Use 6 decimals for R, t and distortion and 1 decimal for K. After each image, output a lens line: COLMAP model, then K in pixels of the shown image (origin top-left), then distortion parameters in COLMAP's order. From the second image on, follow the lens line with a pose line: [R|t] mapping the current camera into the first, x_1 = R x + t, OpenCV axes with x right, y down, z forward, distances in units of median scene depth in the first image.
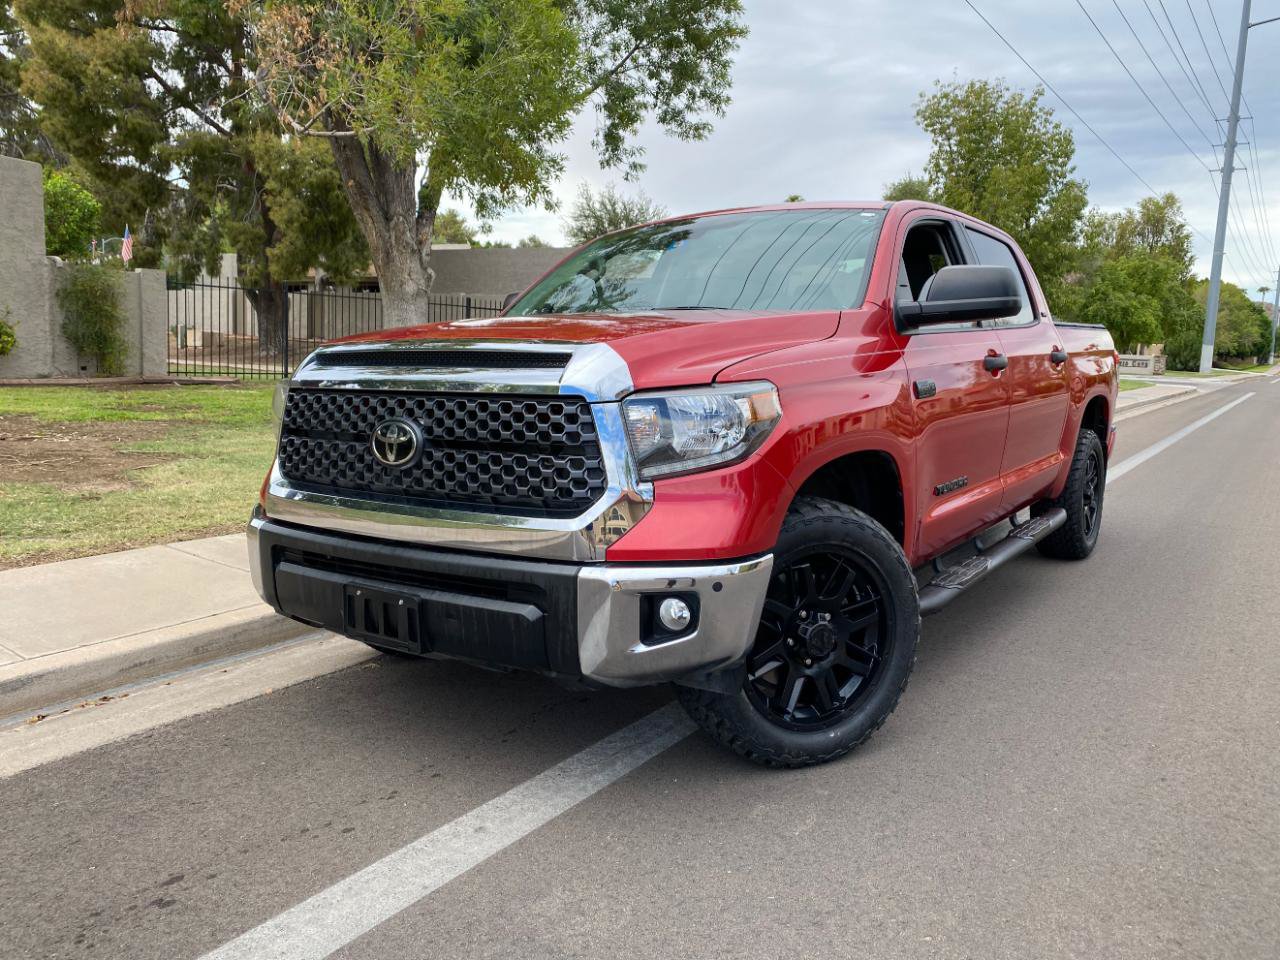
lens RADIAL K [[977.0, 0, 646.7], [0, 977.0, 477.2], [0, 0, 1]] dist [0.014811, -0.003270]
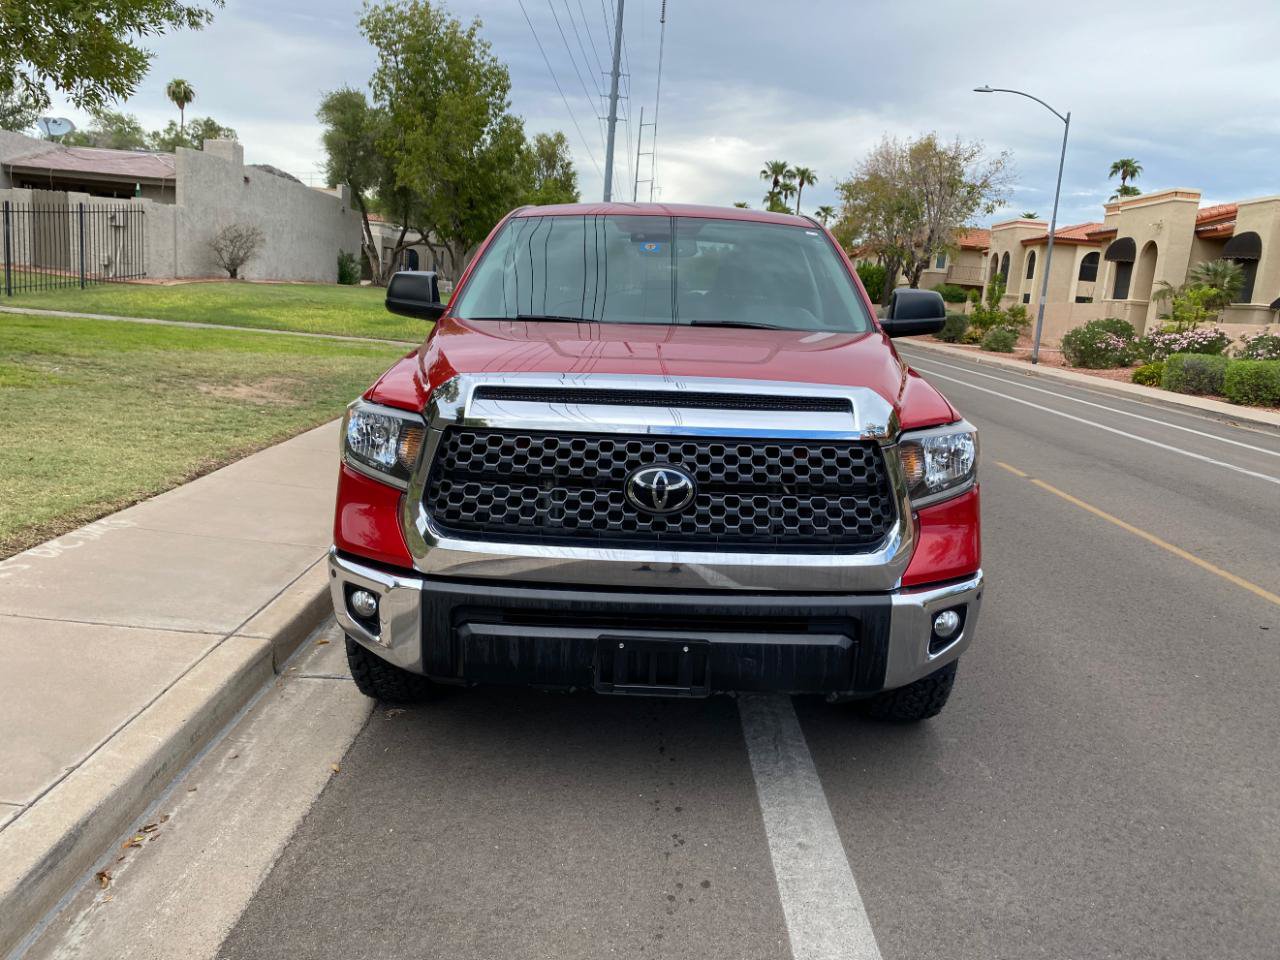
lens RADIAL K [[977.0, 0, 649.8], [0, 977.0, 477.1], [0, 0, 1]] dist [0.014811, -0.003270]
pose [[0.829091, -0.076792, 0.553816, -0.624566], [0.028505, 0.995041, 0.095299, -0.108670], [-0.558387, -0.063225, 0.827168, 0.162096]]
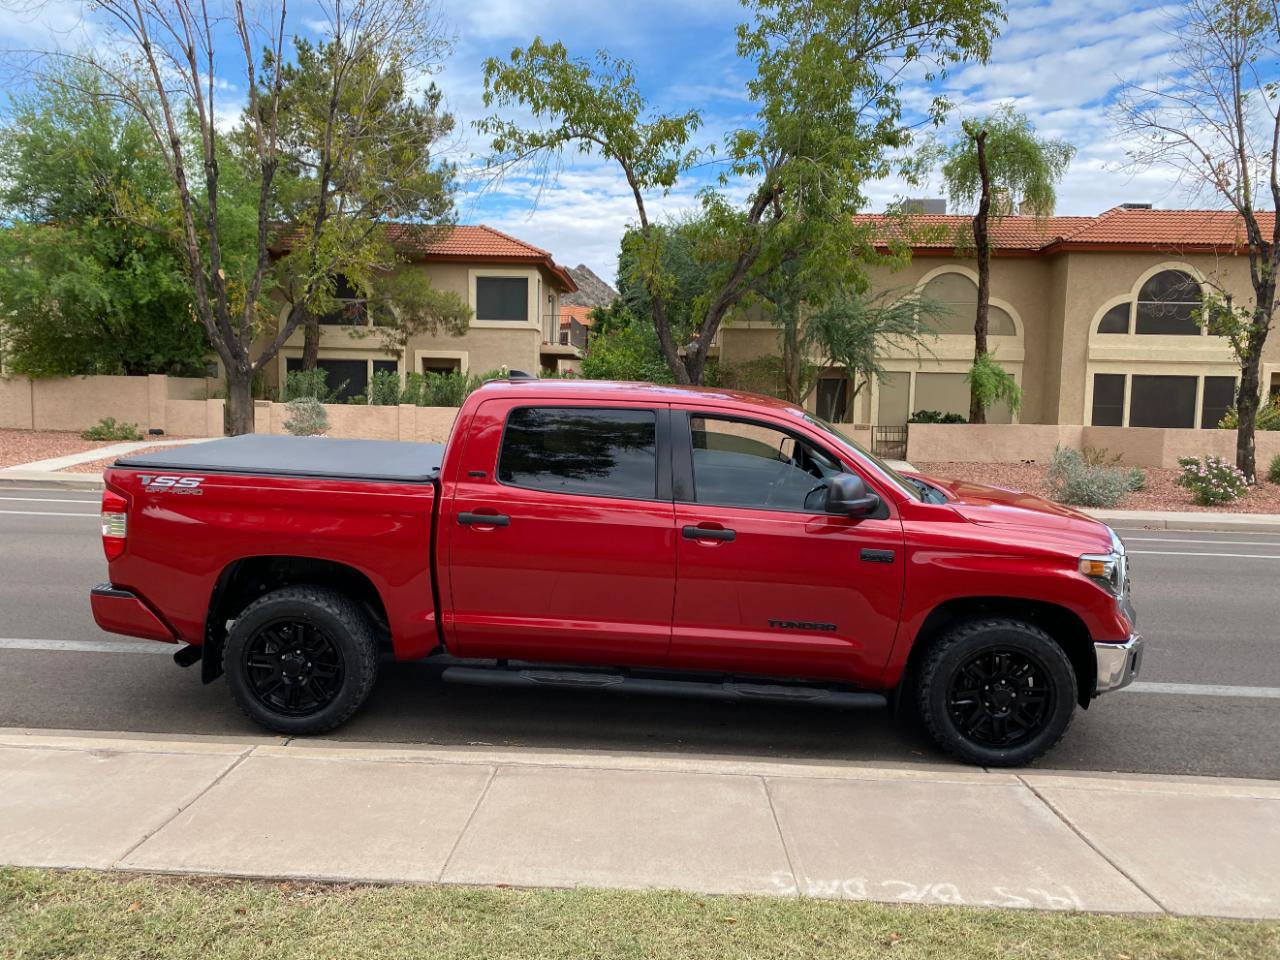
lens RADIAL K [[977.0, 0, 634.3], [0, 977.0, 482.7], [0, 0, 1]] dist [0.014811, -0.003270]
pose [[-0.531329, -0.128673, 0.837337, -1.185174], [0.066573, 0.979000, 0.192685, -0.531164], [-0.844546, 0.158123, -0.511605, 2.308987]]
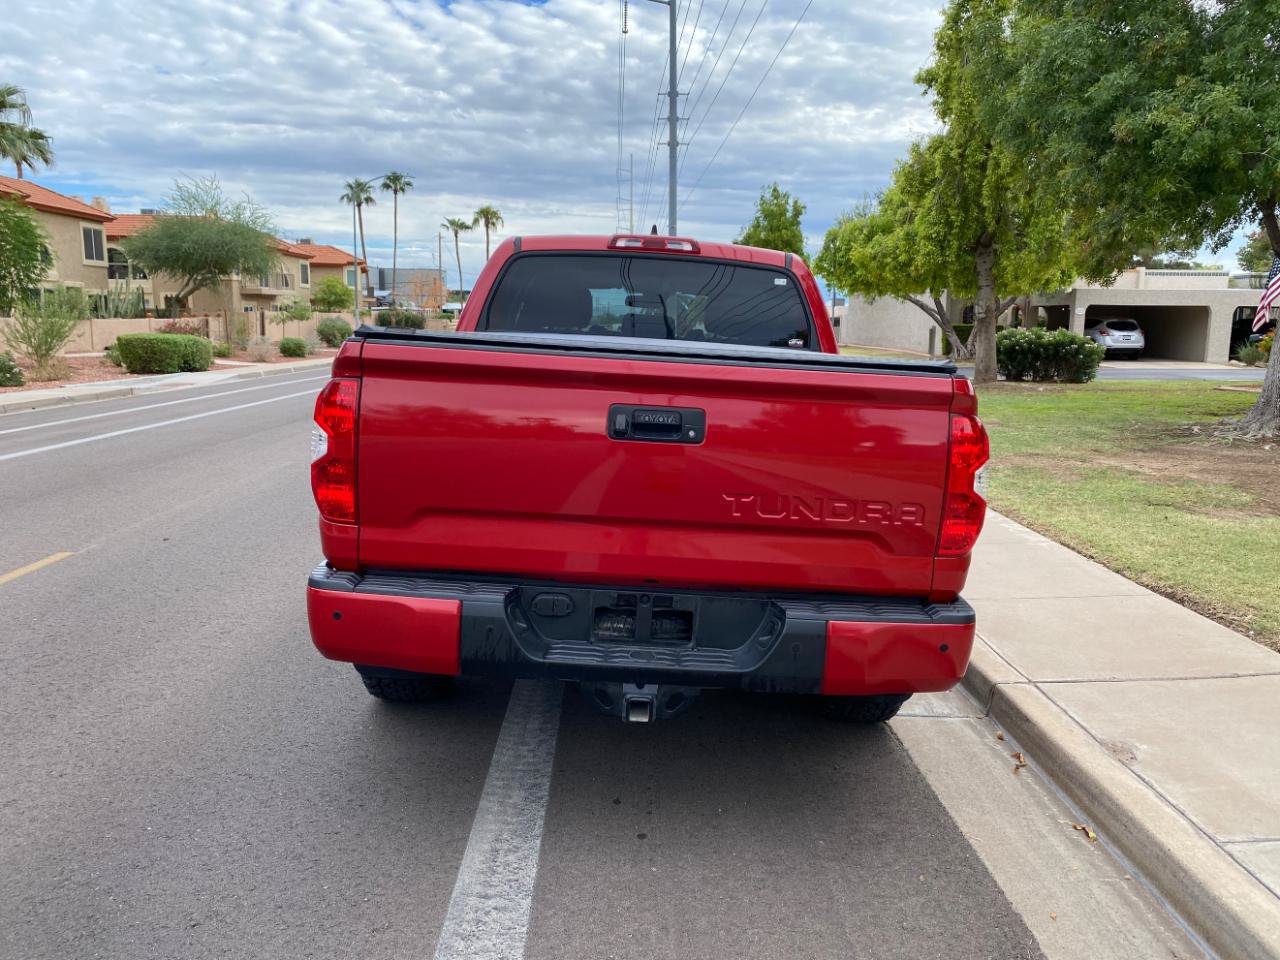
lens RADIAL K [[977.0, 0, 652.9], [0, 977.0, 458.7], [0, 0, 1]] dist [0.014811, -0.003270]
pose [[-0.809929, 0.030058, -0.585757, 1.163627], [-0.124027, 0.967325, 0.221131, -0.398584], [0.573265, 0.251750, -0.779737, 2.702331]]
